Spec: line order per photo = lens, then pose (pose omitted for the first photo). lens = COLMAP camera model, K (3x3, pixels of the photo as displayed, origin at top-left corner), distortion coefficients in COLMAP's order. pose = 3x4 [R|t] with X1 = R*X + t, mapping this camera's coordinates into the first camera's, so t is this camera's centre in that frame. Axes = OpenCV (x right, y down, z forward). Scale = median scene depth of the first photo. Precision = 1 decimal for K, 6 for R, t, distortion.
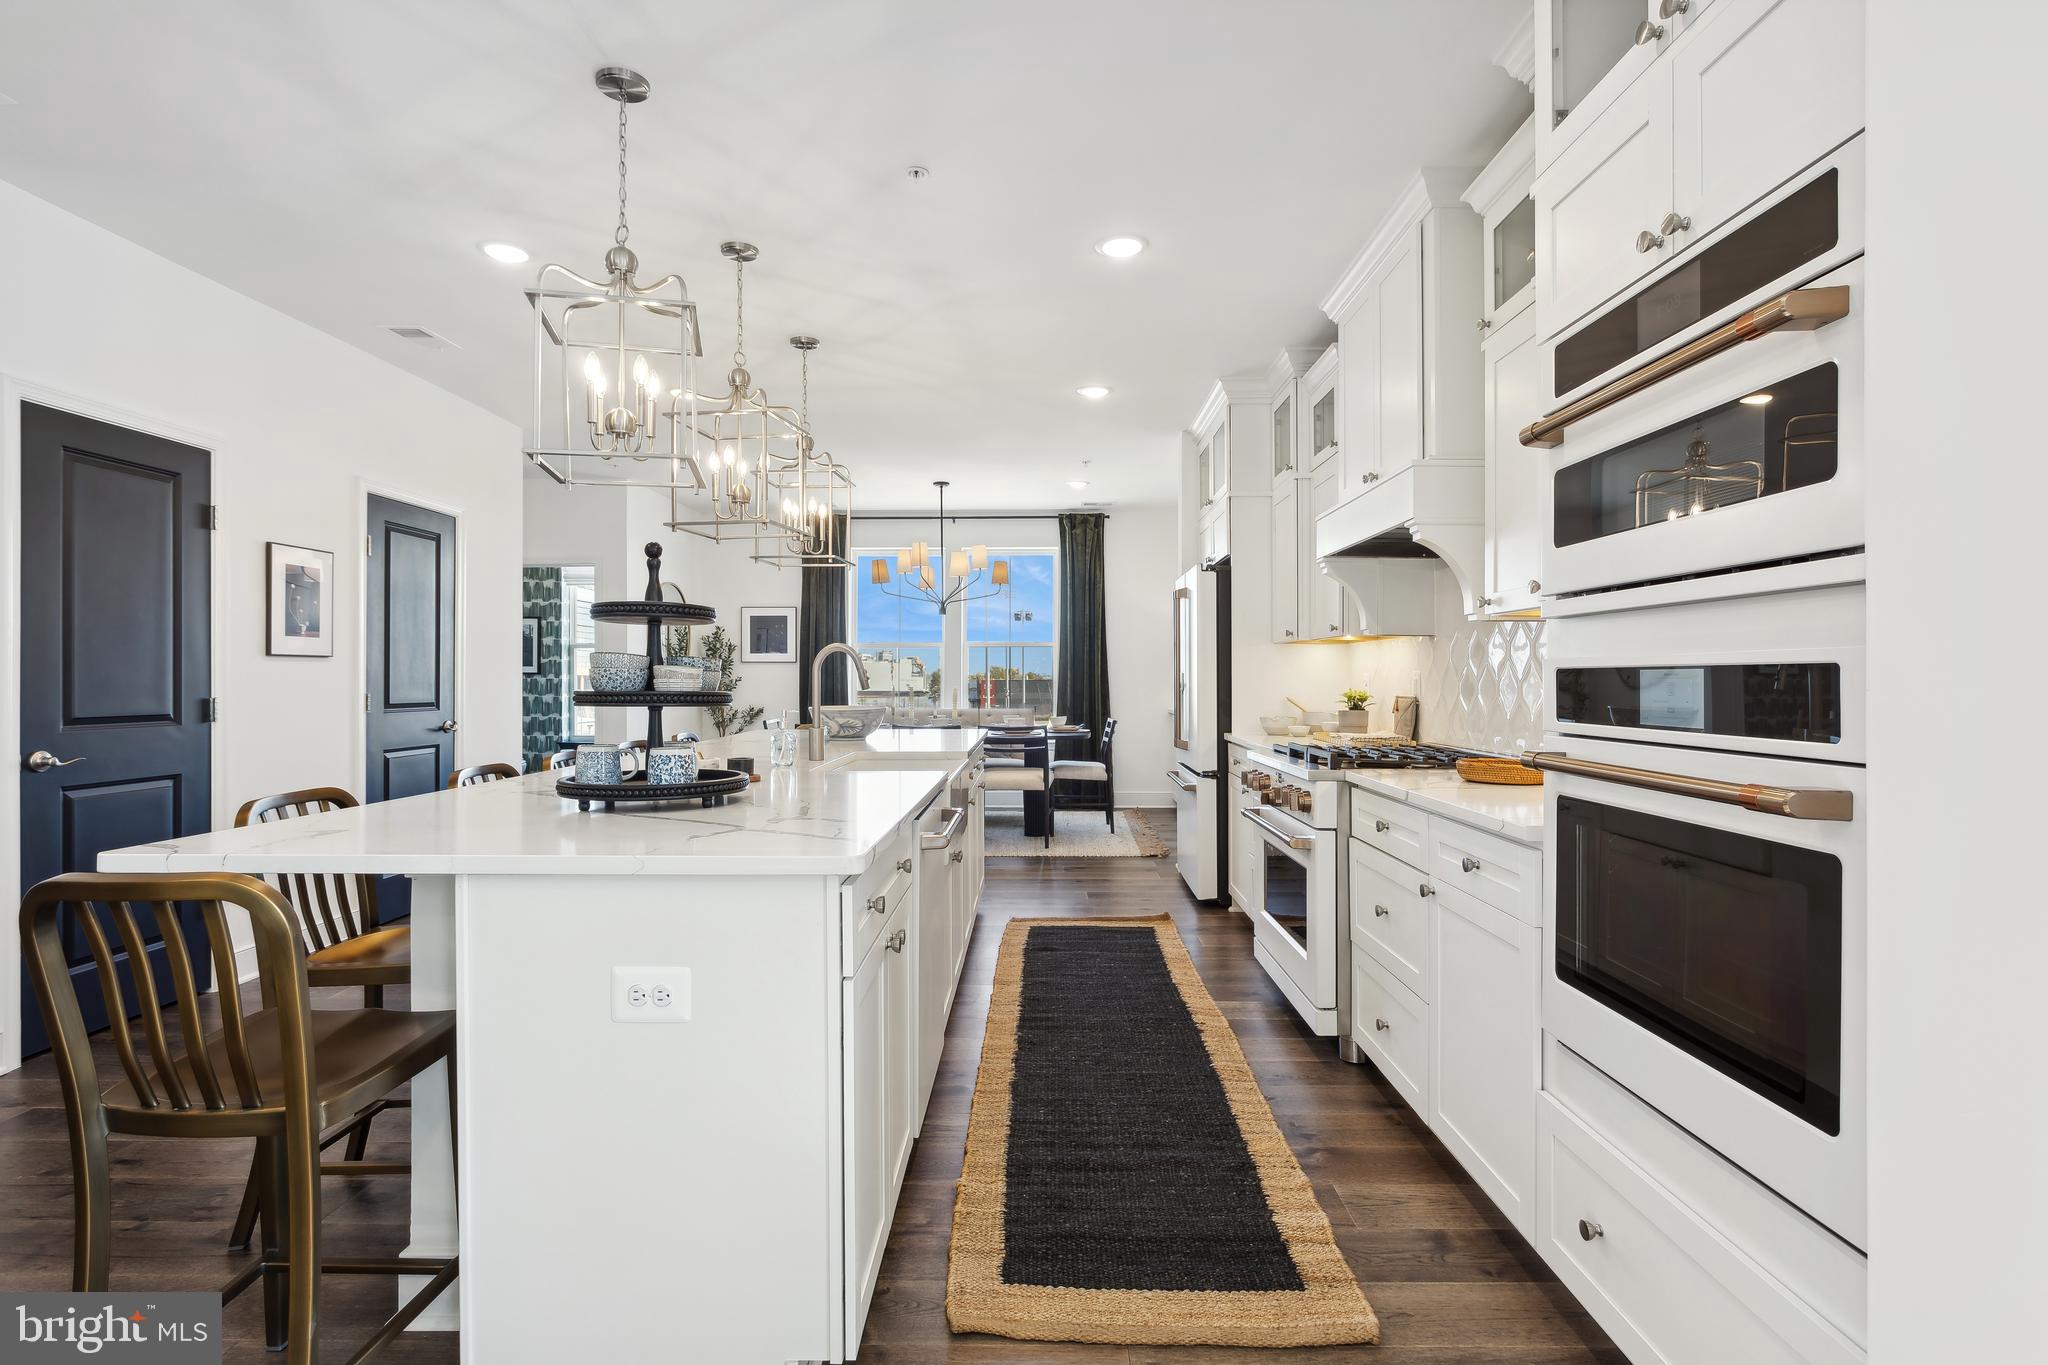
lens RADIAL K [[1002.4, 0, 1035.5], [0, 1002.4, 677.3], [0, 0, 1]] dist [-0.021037, 0.012175]
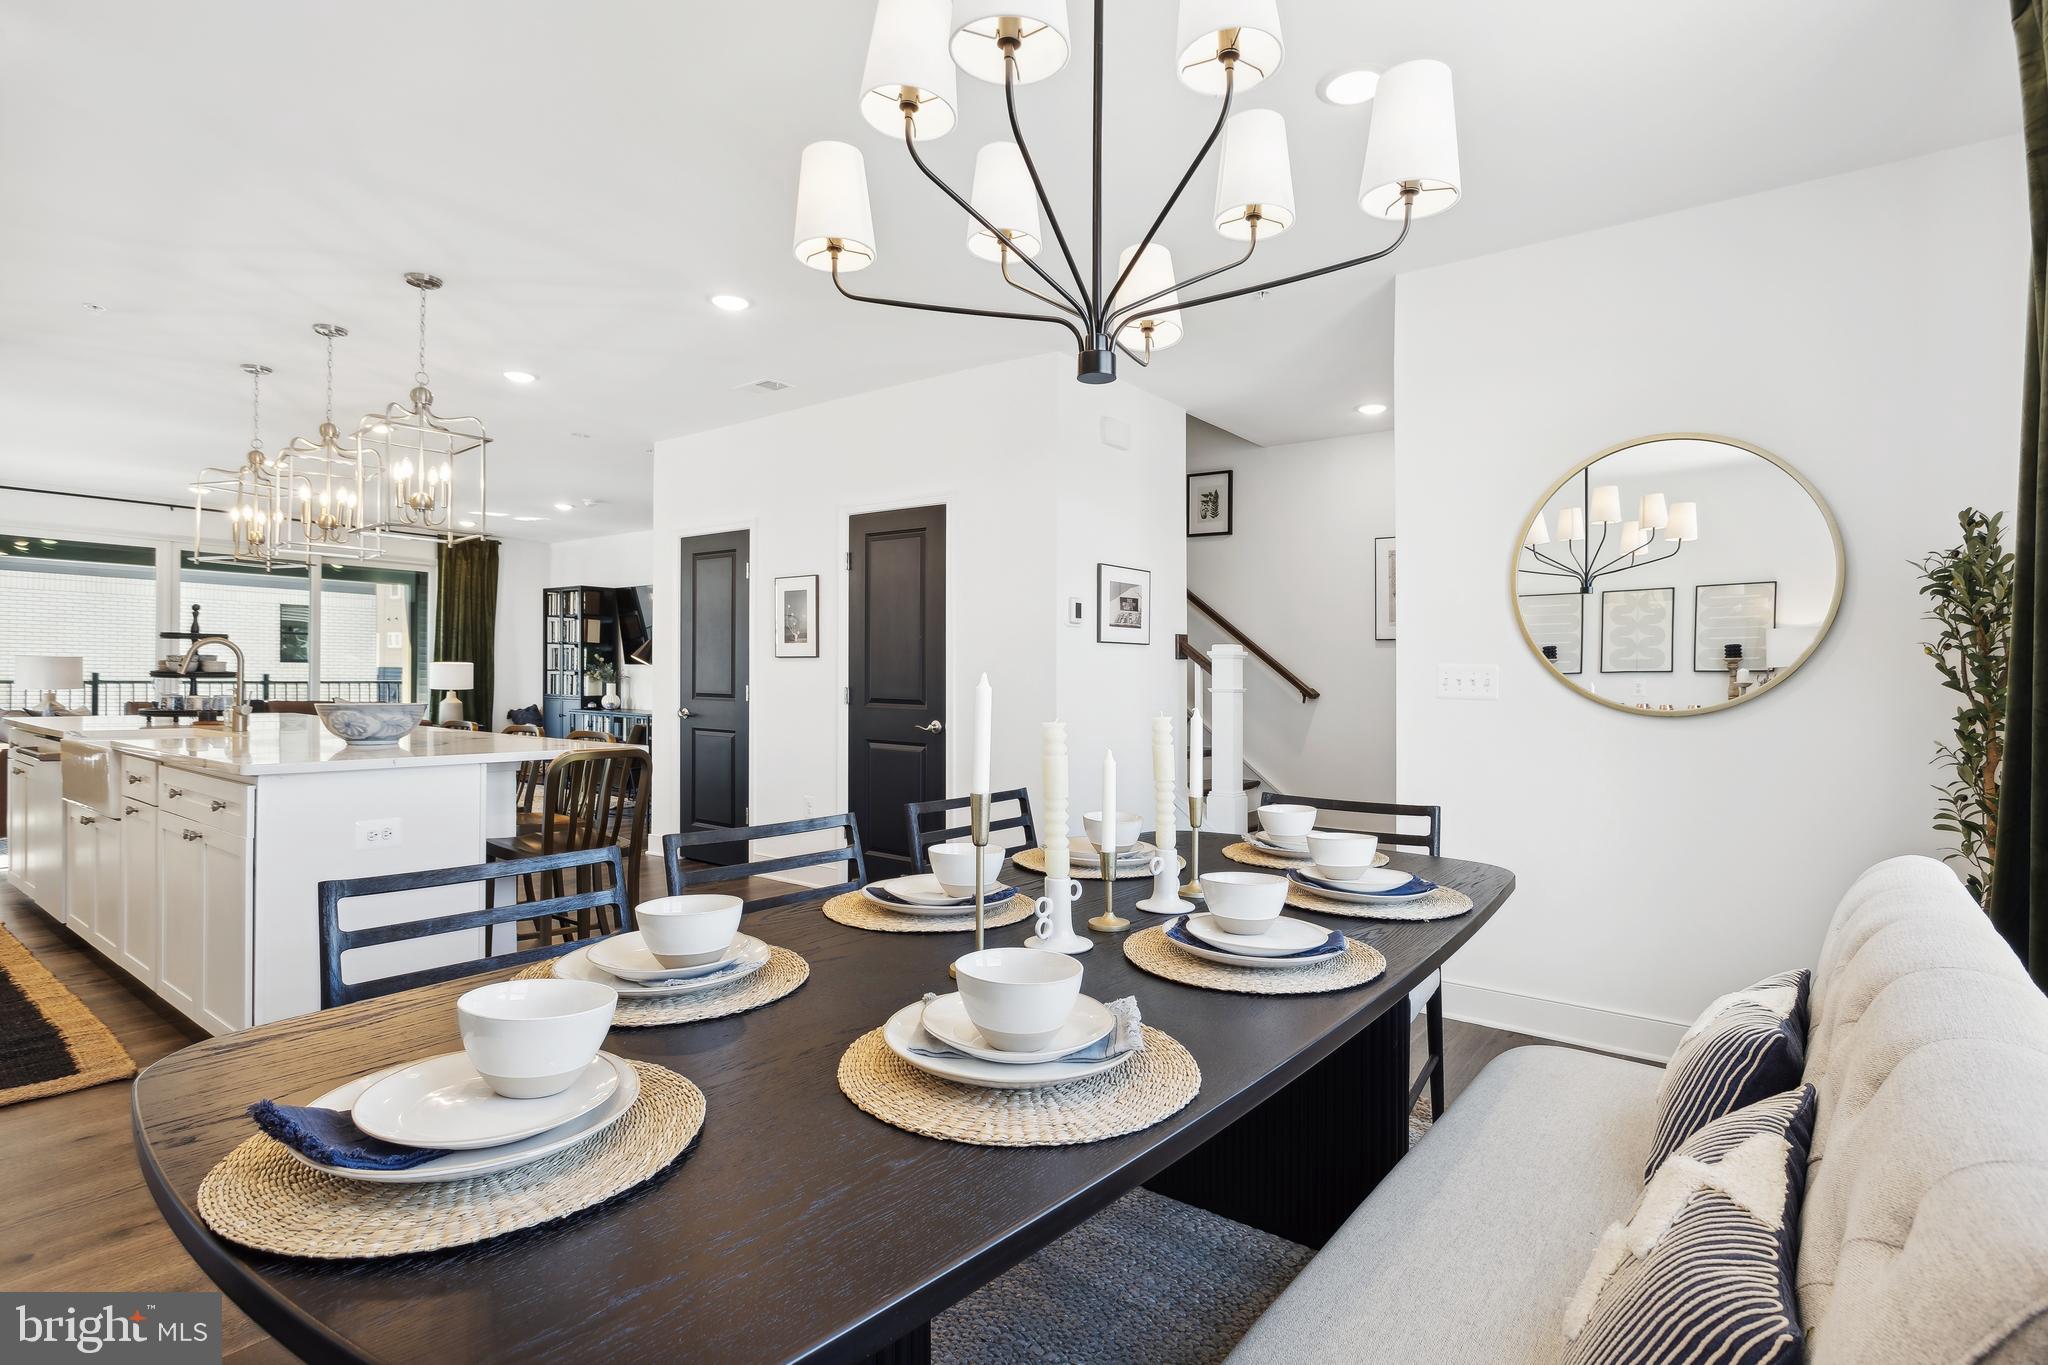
lens RADIAL K [[1054.8, 0, 1061.2], [0, 1054.8, 671.2], [0, 0, 1]] dist [0.000659, 0.003019]
pose [[-0.612344, -0.014138, -0.790465, 0.145493], [-0.014124, 0.999876, -0.006942, 0.001424], [0.790466, 0.006914, -0.612468, 1.943212]]
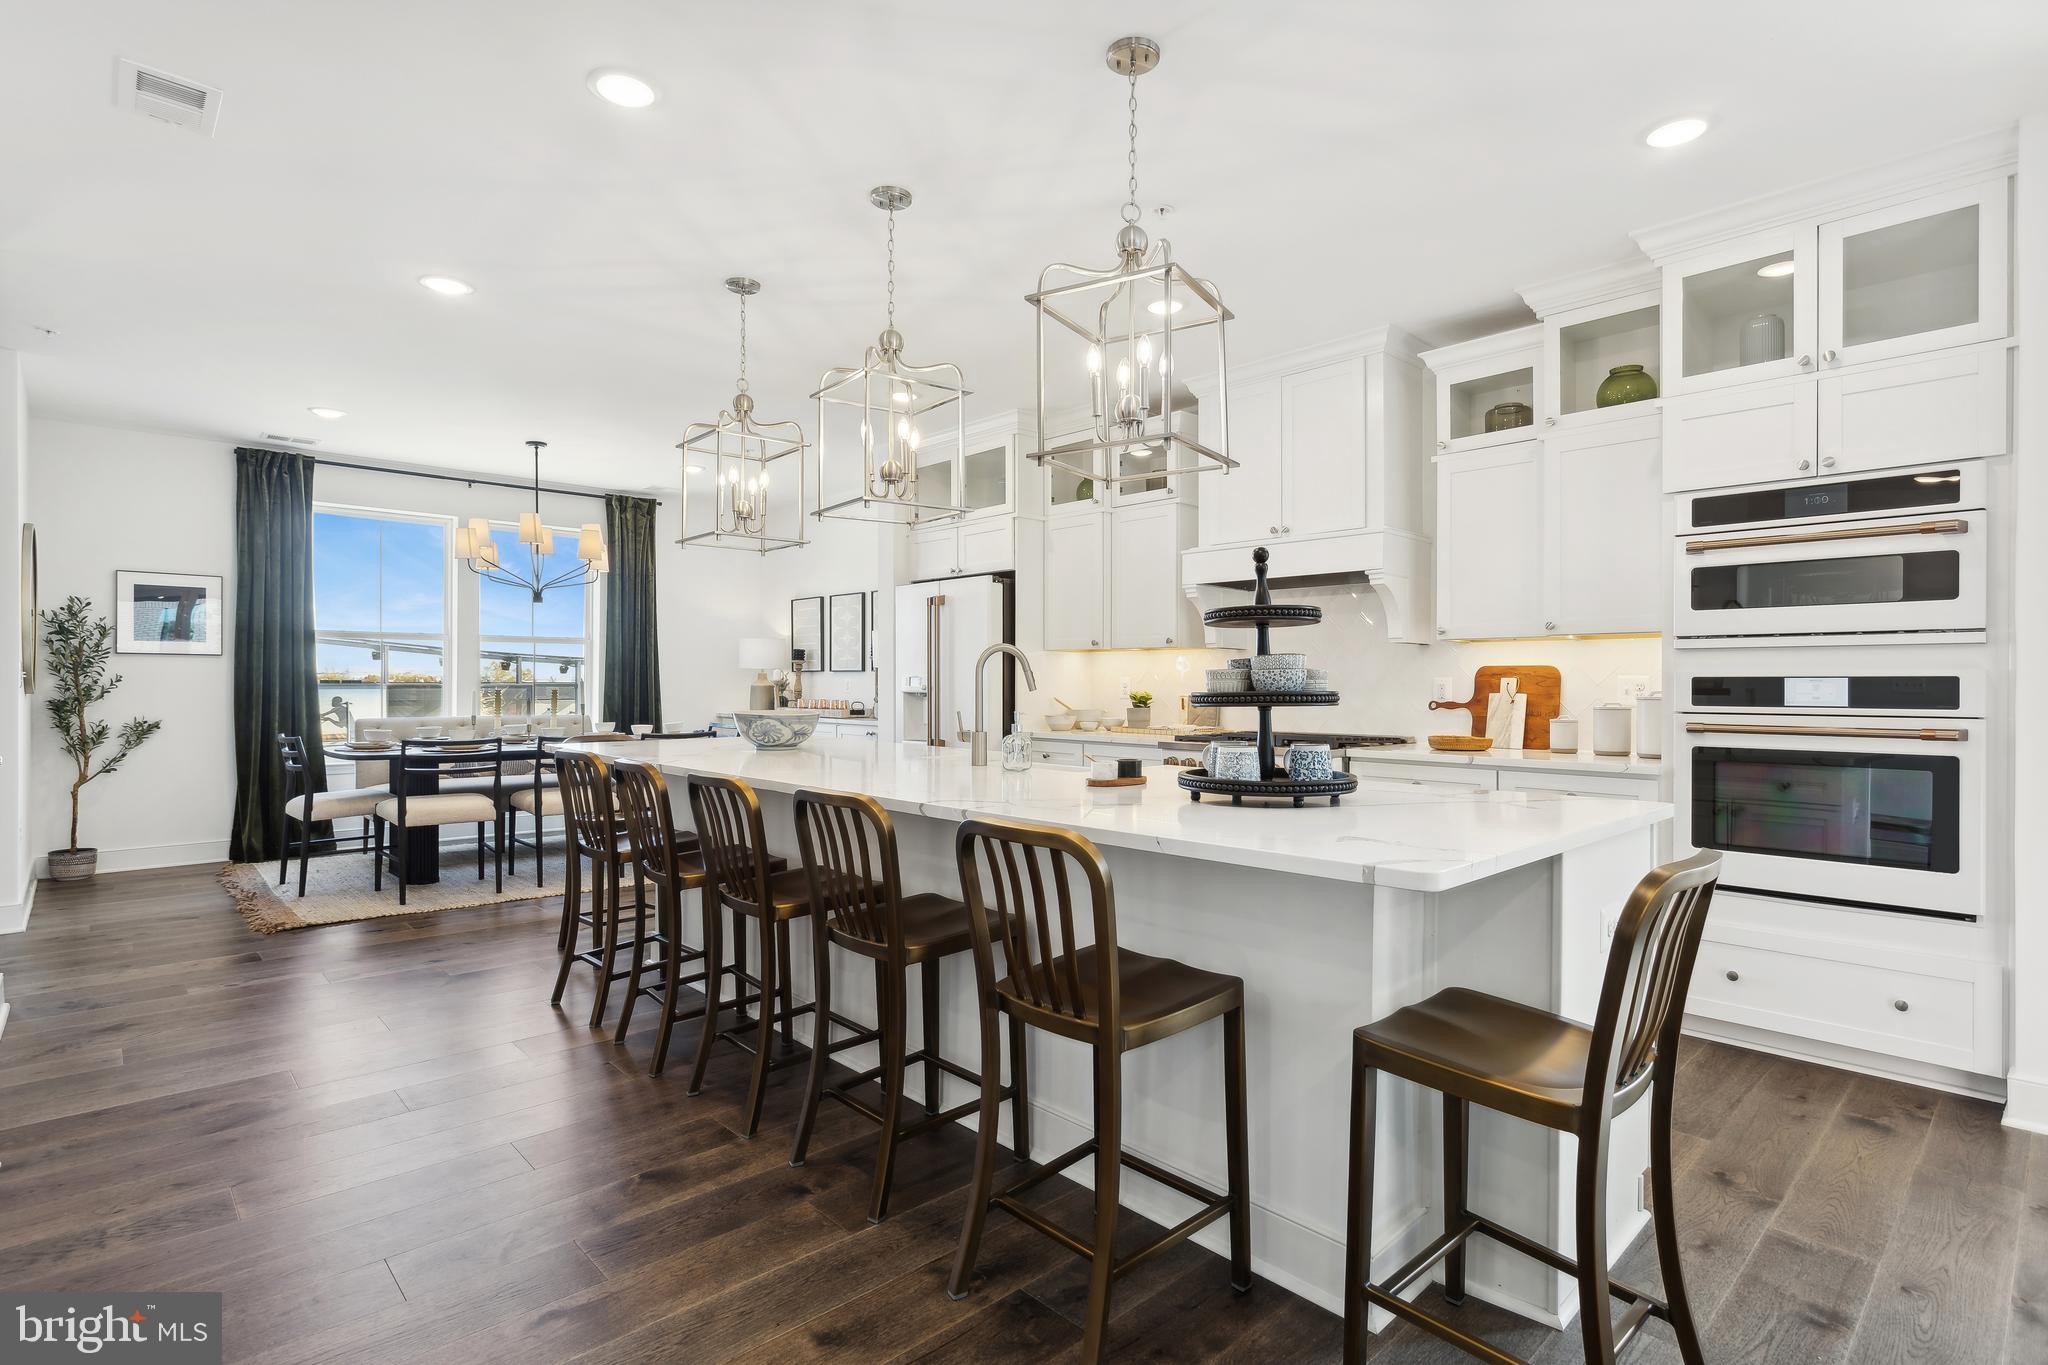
lens RADIAL K [[1006.8, 0, 1024.7], [0, 1006.8, 687.5], [0, 0, 1]] dist [-0.012355, 0.006927]
pose [[0.721006, 0.000566, 0.692928, -0.629235], [-0.005181, 0.999976, 0.004574, 0.003021], [-0.692909, -0.006888, 0.720992, 0.205547]]
